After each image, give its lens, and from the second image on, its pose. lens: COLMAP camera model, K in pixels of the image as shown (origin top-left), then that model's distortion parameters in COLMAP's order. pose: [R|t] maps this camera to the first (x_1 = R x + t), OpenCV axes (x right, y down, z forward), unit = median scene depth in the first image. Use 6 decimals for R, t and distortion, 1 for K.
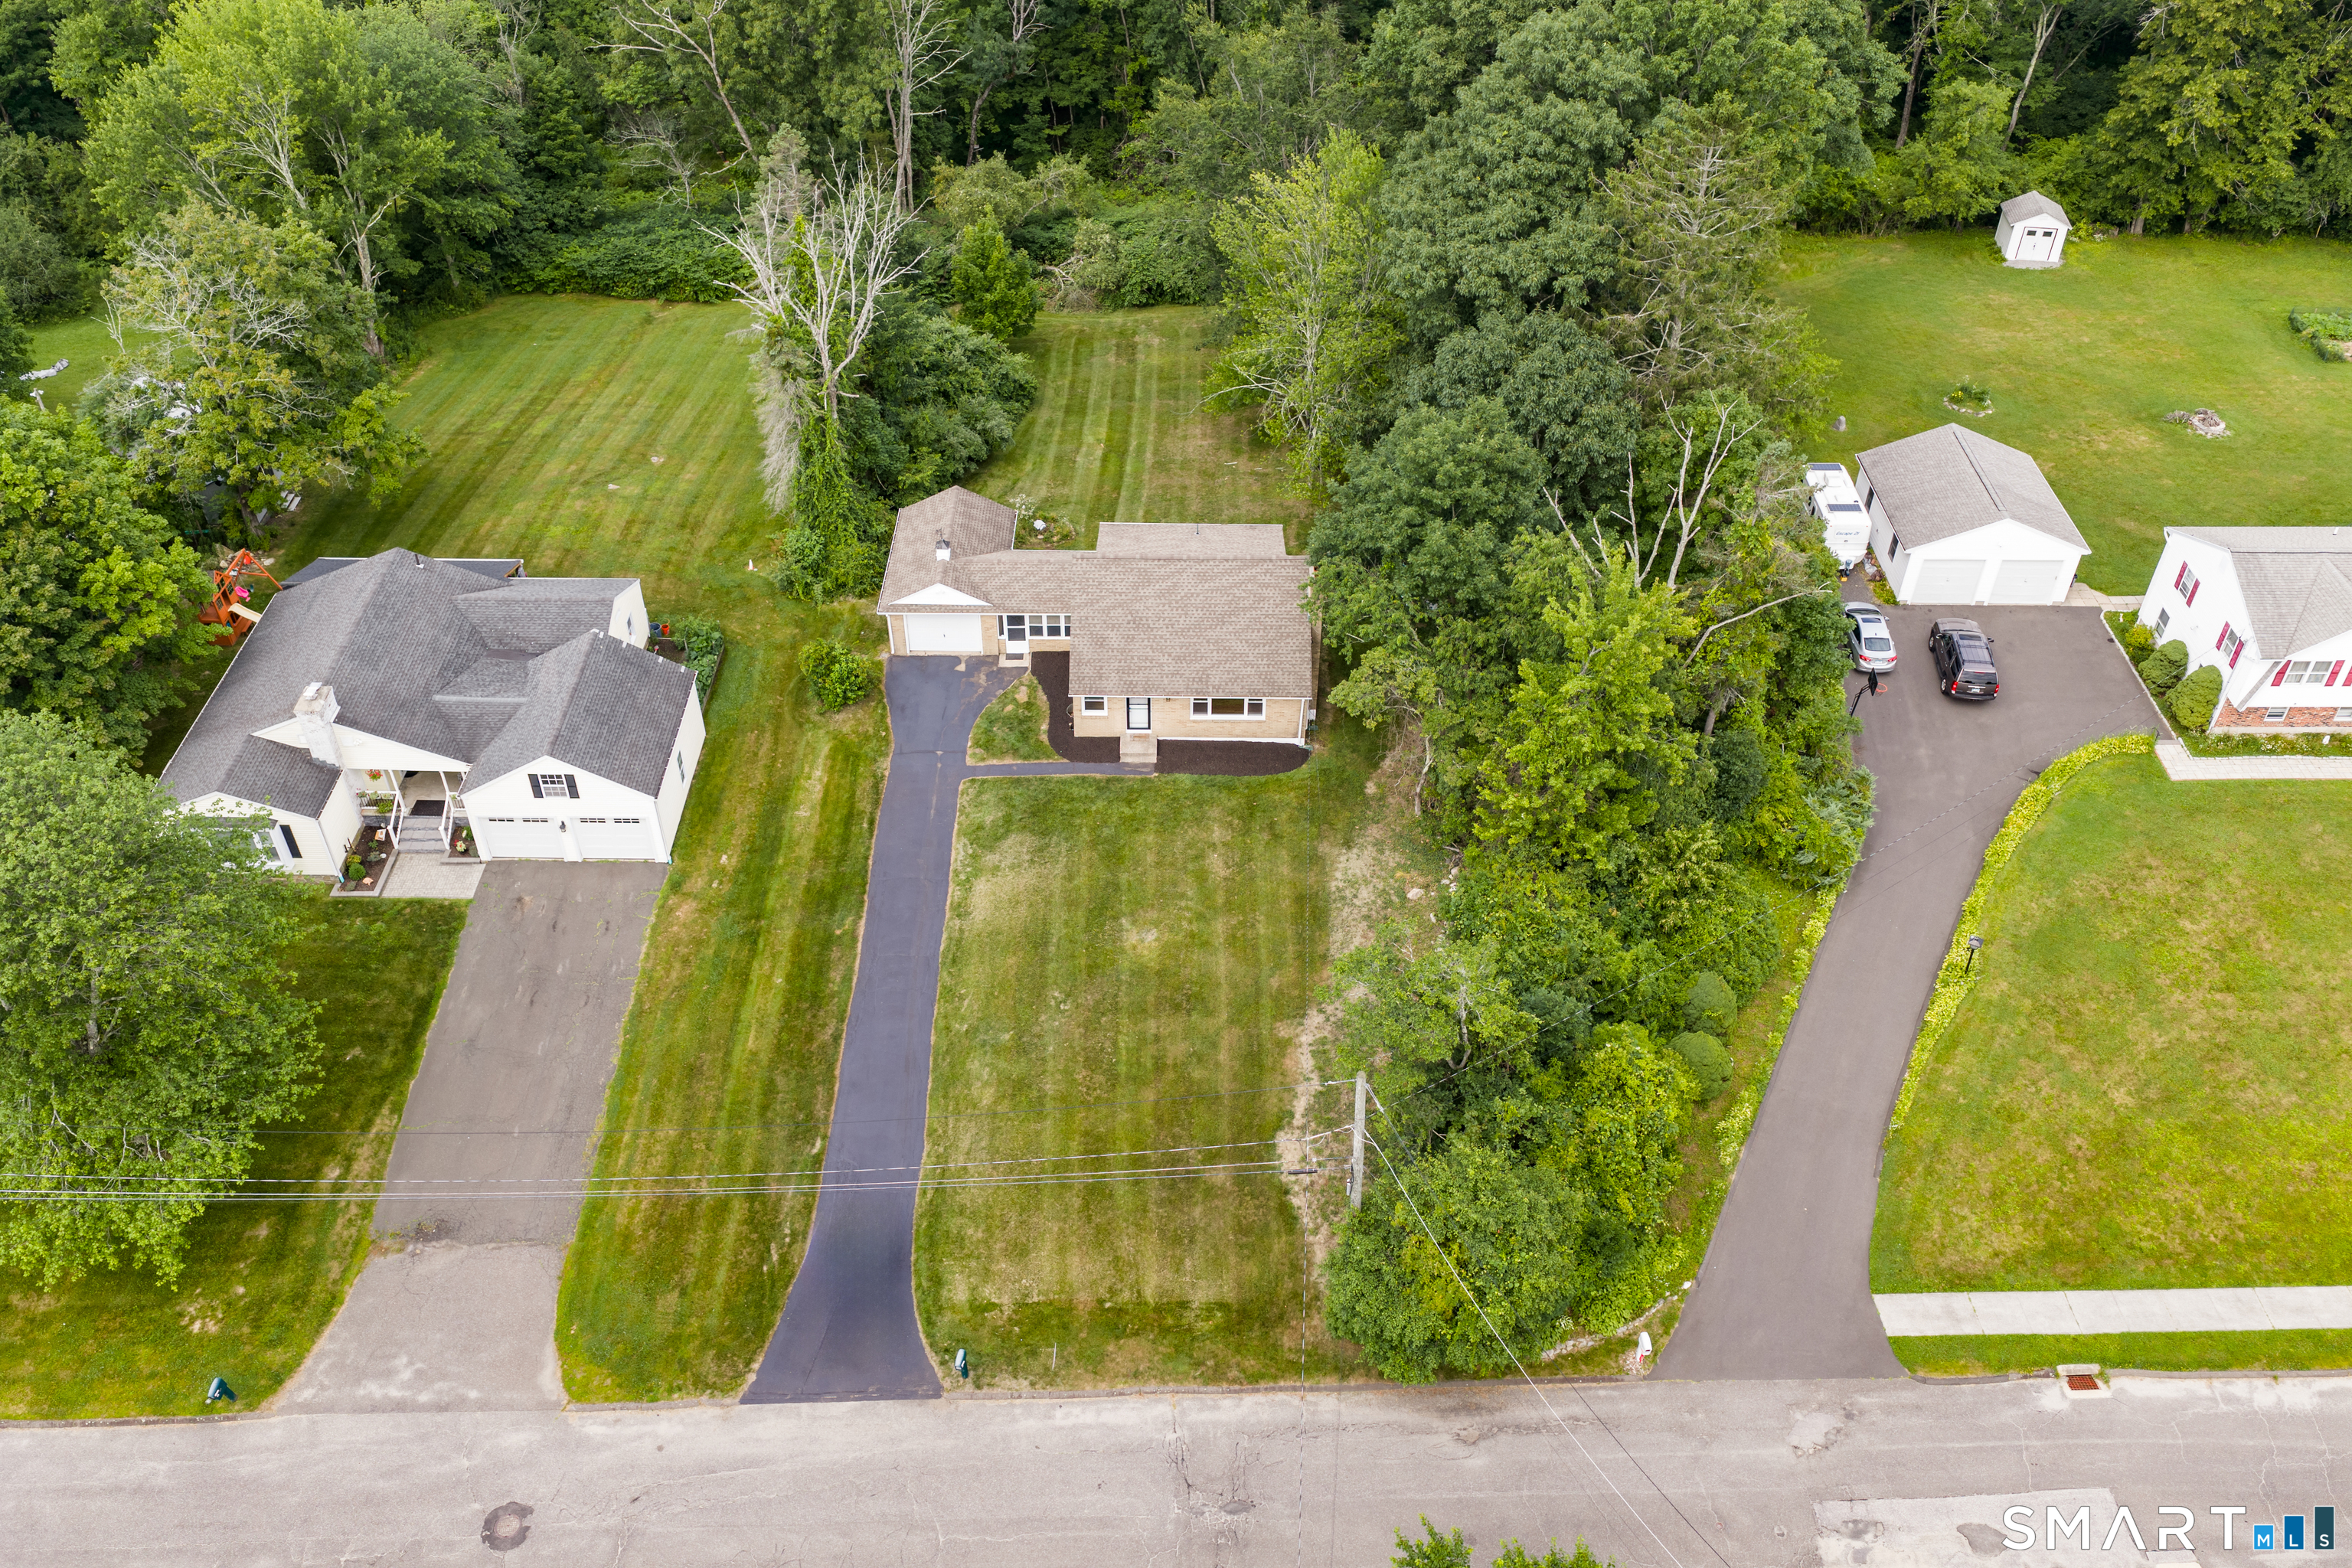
lens RADIAL K [[1932.6, 0, 1181.8], [0, 1932.6, 780.4], [0, 0, 1]] dist [0.023064, -0.008606]
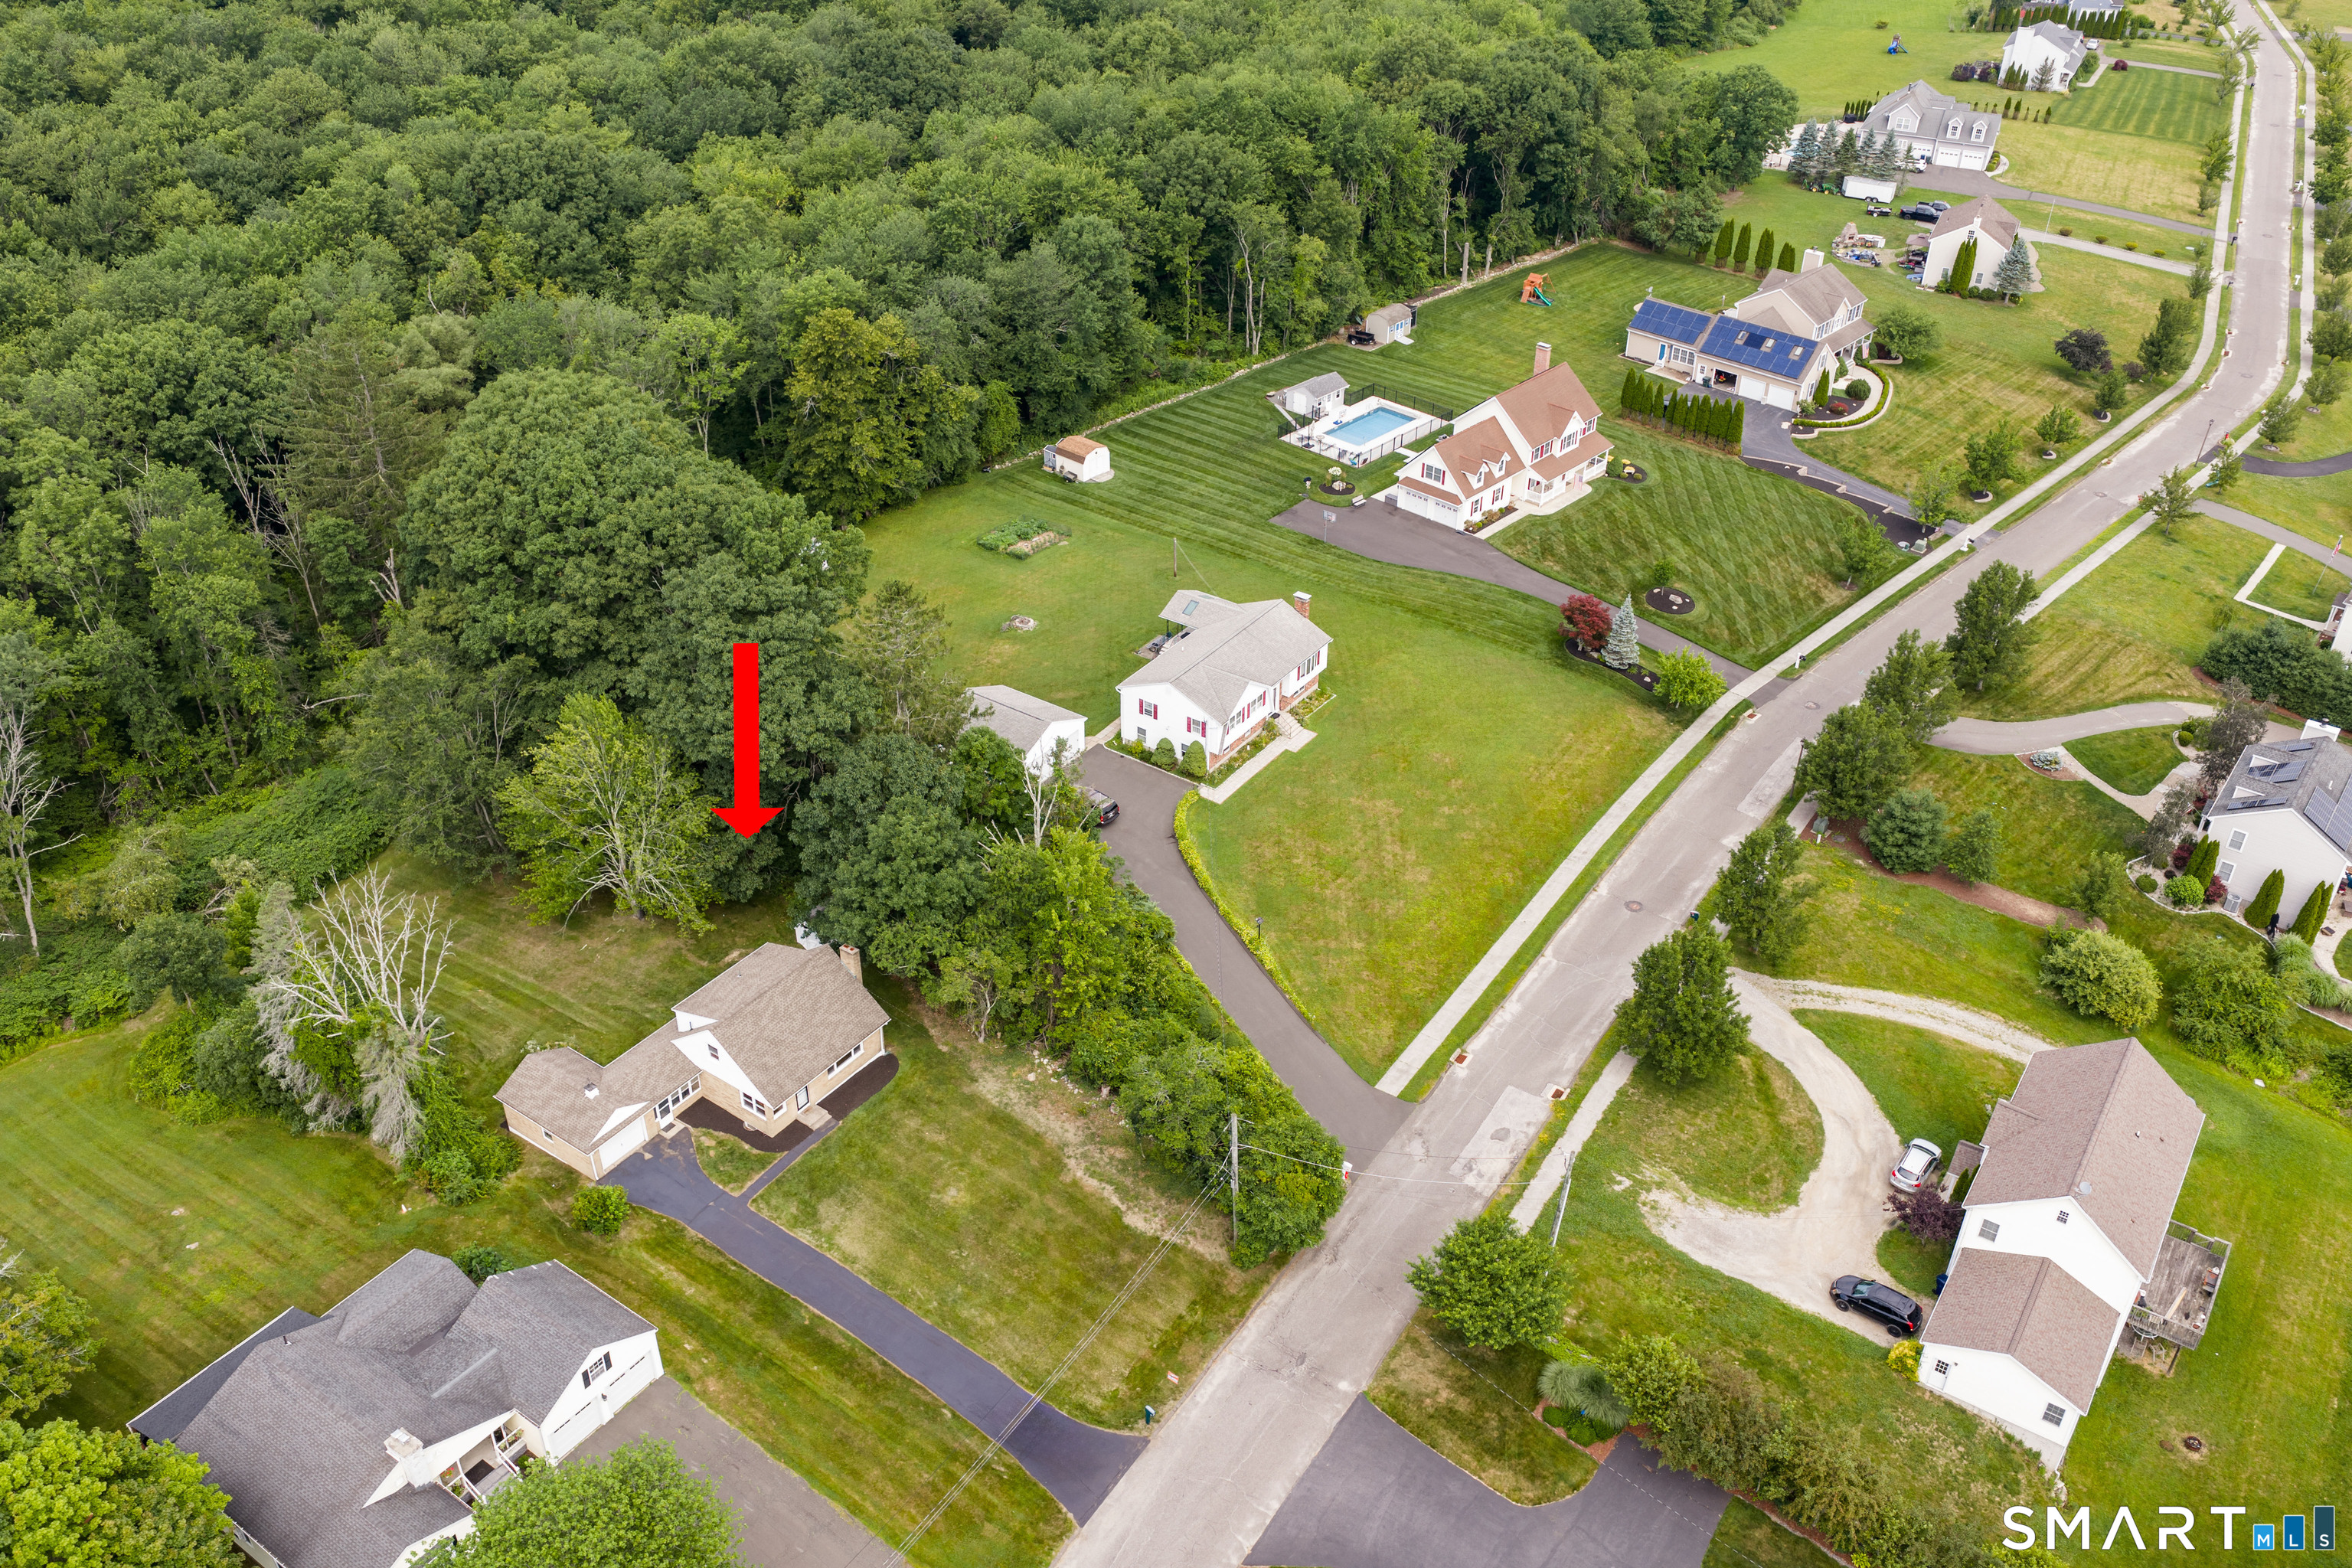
lens RADIAL K [[1932.6, 0, 1181.8], [0, 1932.6, 780.4], [0, 0, 1]] dist [0.023064, -0.008606]
pose [[0.576237, -0.455159, 0.678808, -0.784012], [0.527181, 0.841681, 0.116848, -0.270310], [-0.624525, 0.290522, 0.724959, -0.307806]]
